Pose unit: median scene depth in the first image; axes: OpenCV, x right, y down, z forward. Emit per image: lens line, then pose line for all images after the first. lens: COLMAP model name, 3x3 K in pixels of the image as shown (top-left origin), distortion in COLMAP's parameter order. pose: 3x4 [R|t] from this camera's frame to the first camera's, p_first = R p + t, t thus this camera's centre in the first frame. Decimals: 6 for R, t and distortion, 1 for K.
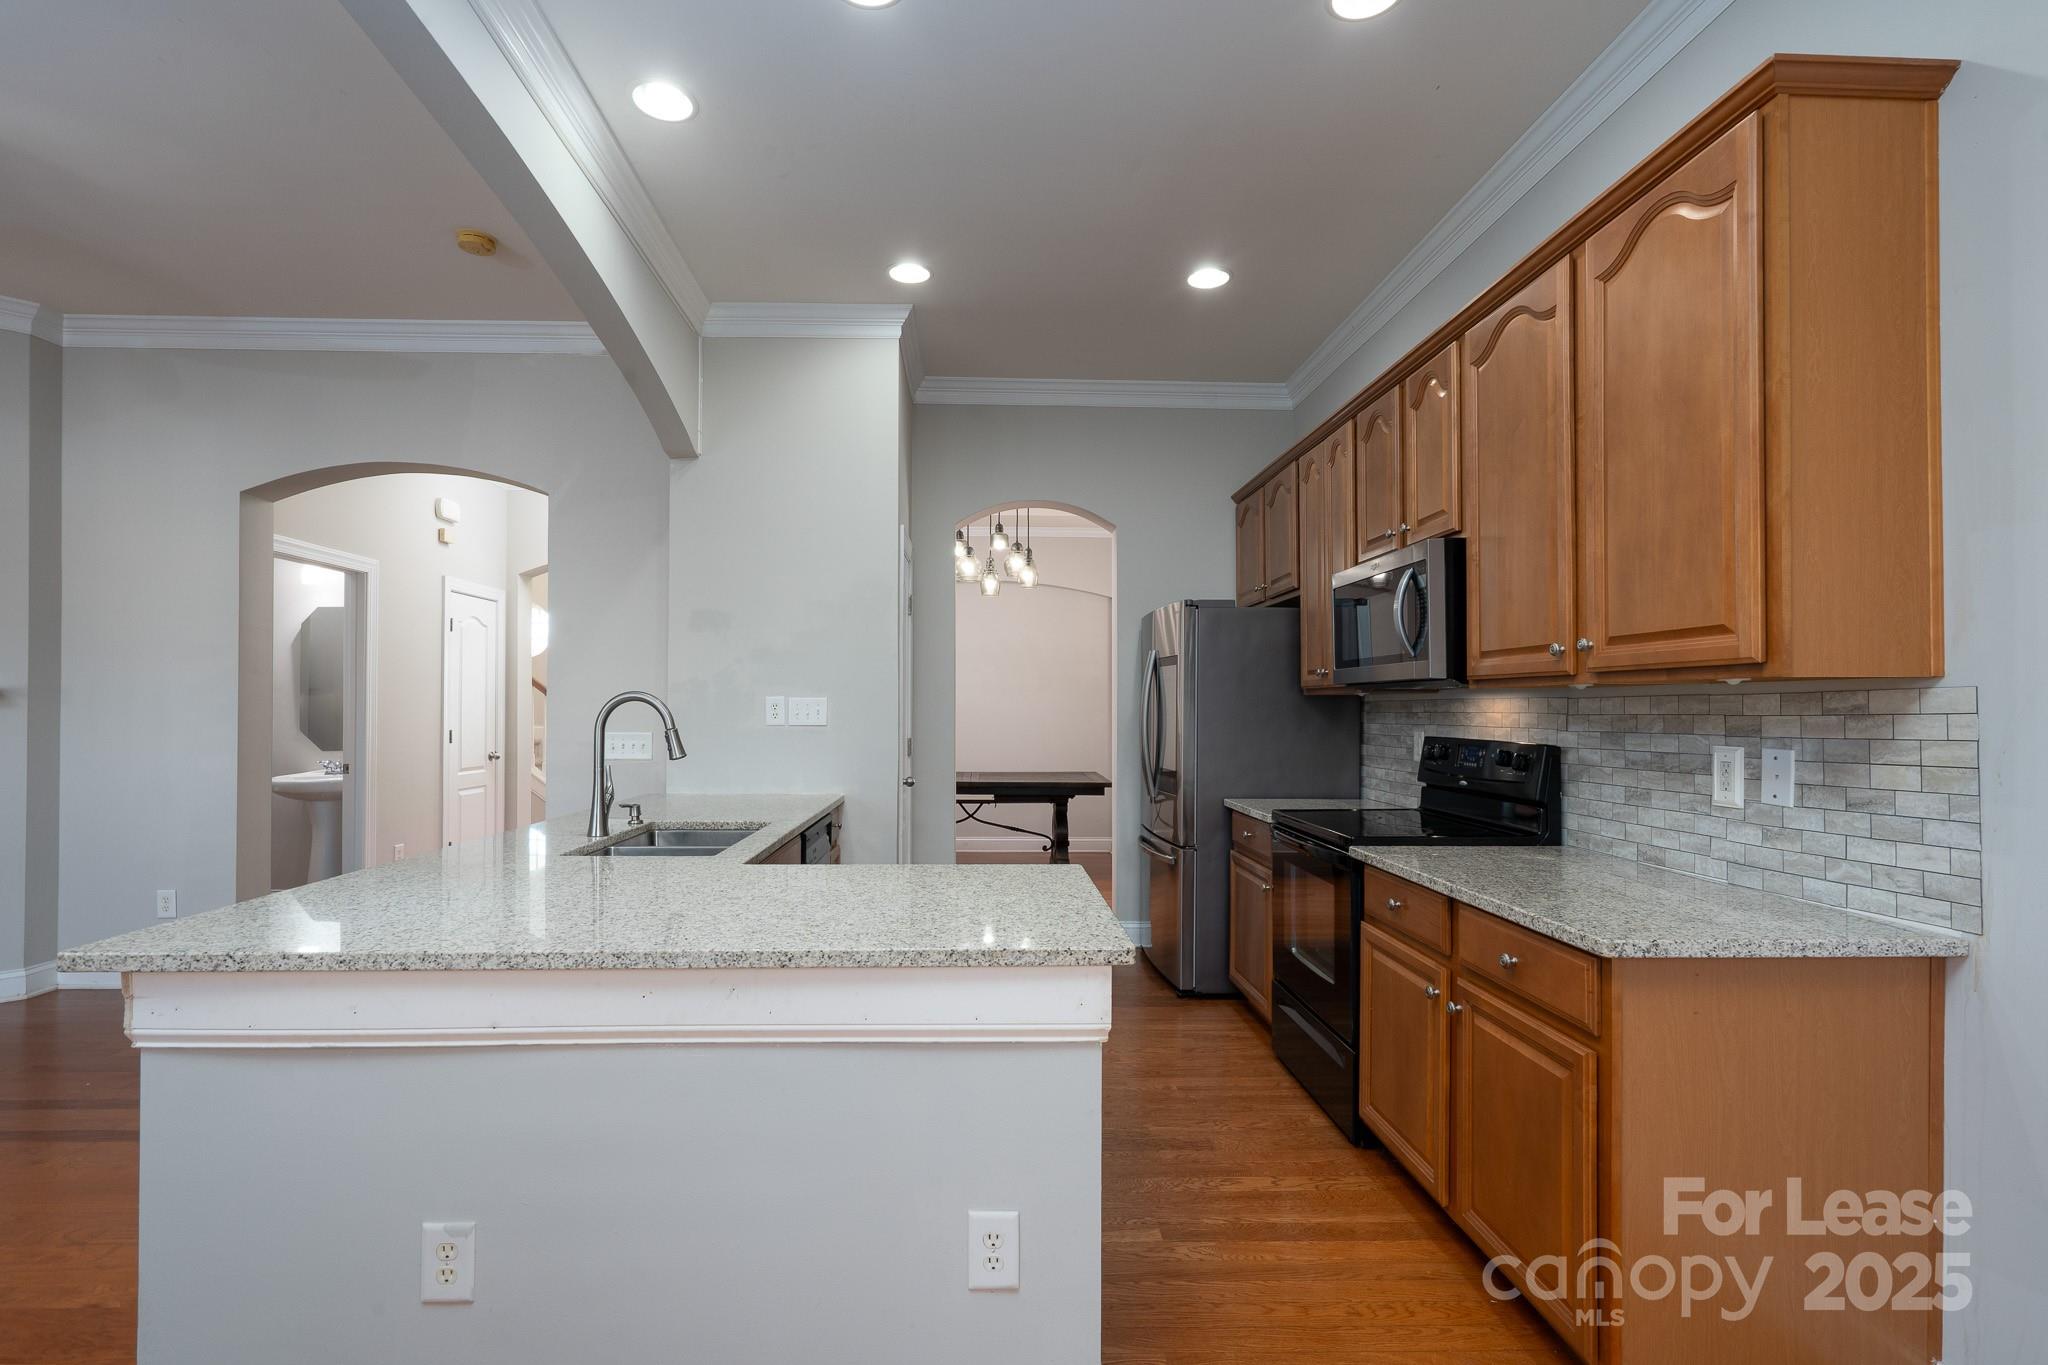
lens RADIAL K [[930.6, 0, 1000.5], [0, 930.6, 709.4], [0, 0, 1]] dist [-0.000601, -0.000040]
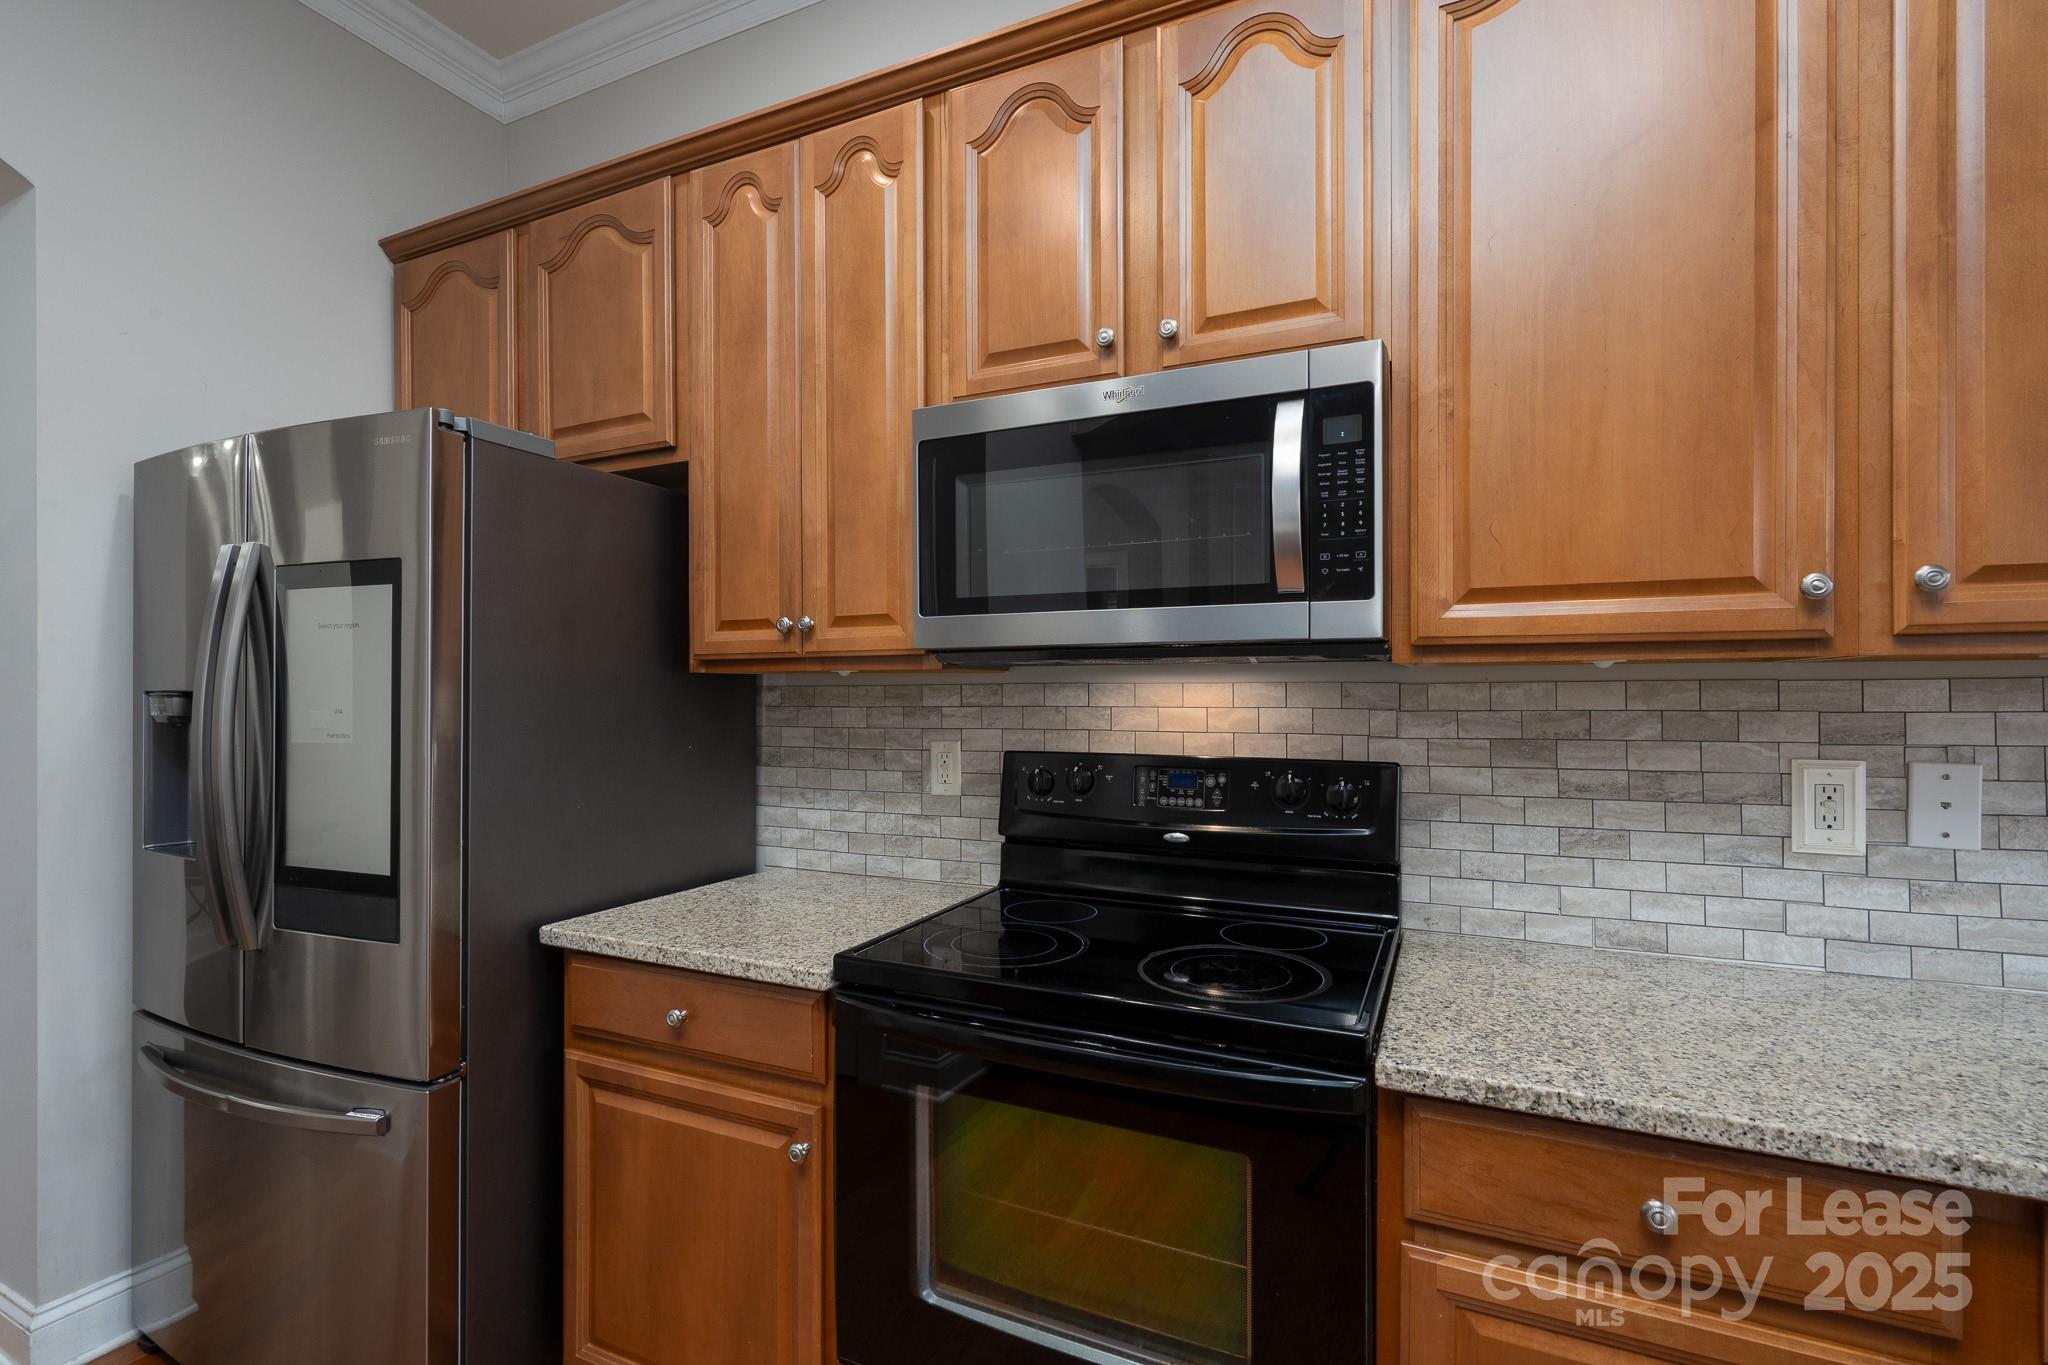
lens RADIAL K [[911.1, 0, 1030.3], [0, 911.1, 700.2], [0, 0, 1]] dist [0.000366, -0.000284]
pose [[0.446347, -0.001154, 0.894859, -0.028620], [-0.000503, 0.999999, 0.001540, -0.002481], [-0.894860, -0.001138, 0.446346, 1.084017]]
